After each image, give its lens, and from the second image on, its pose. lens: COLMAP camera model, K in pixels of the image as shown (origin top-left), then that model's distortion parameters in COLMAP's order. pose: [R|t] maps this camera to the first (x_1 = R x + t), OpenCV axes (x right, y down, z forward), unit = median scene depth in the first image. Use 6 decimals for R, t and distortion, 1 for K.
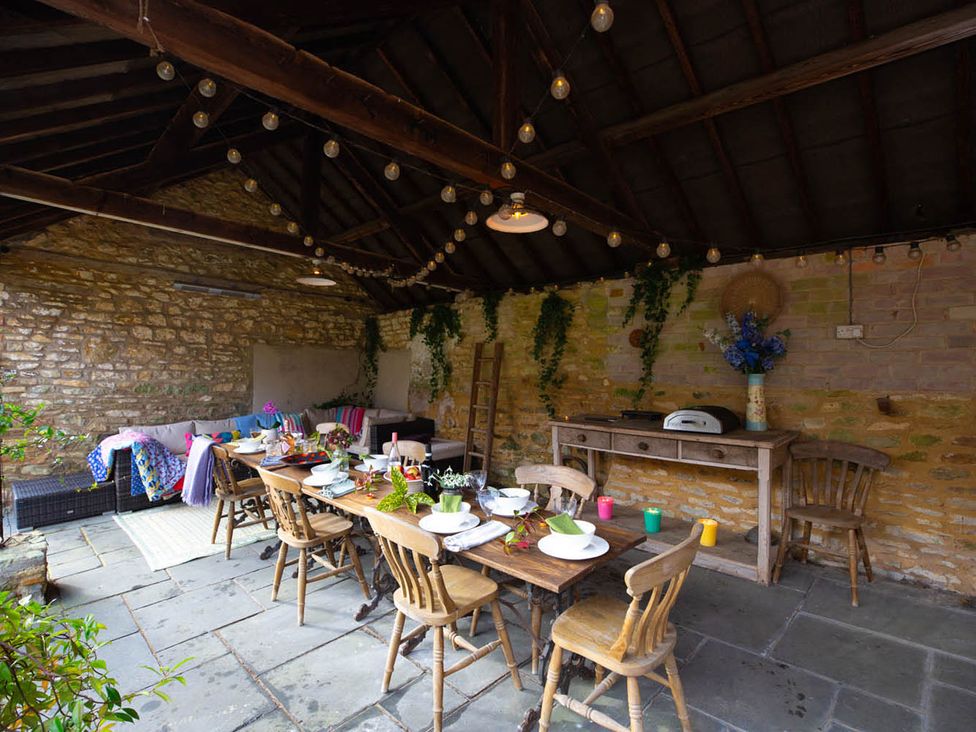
lens RADIAL K [[497.8, 0, 482.4], [0, 497.8, 370.5], [0, 0, 1]] dist [-0.029744, 0.004326]
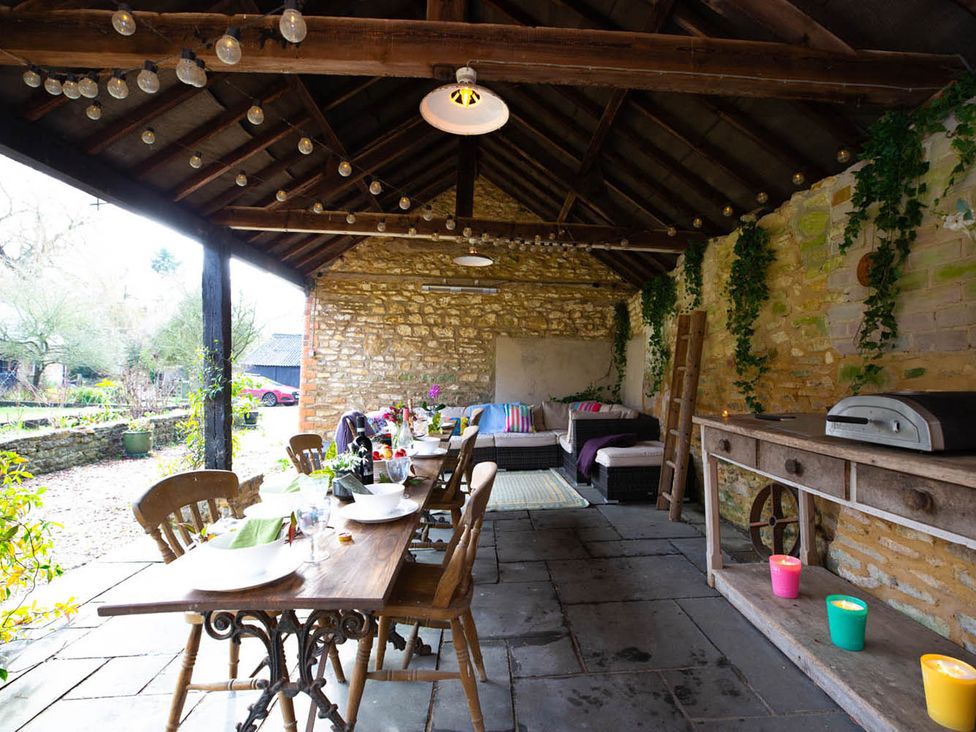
lens RADIAL K [[497.8, 0, 491.0], [0, 497.8, 367.2], [0, 0, 1]] dist [-0.029744, 0.004326]
pose [[0.718967, -0.013773, -0.694907, 0.302167], [-0.003843, 0.999710, -0.023789, 0.041441], [0.695033, 0.019774, 0.718706, 0.277532]]
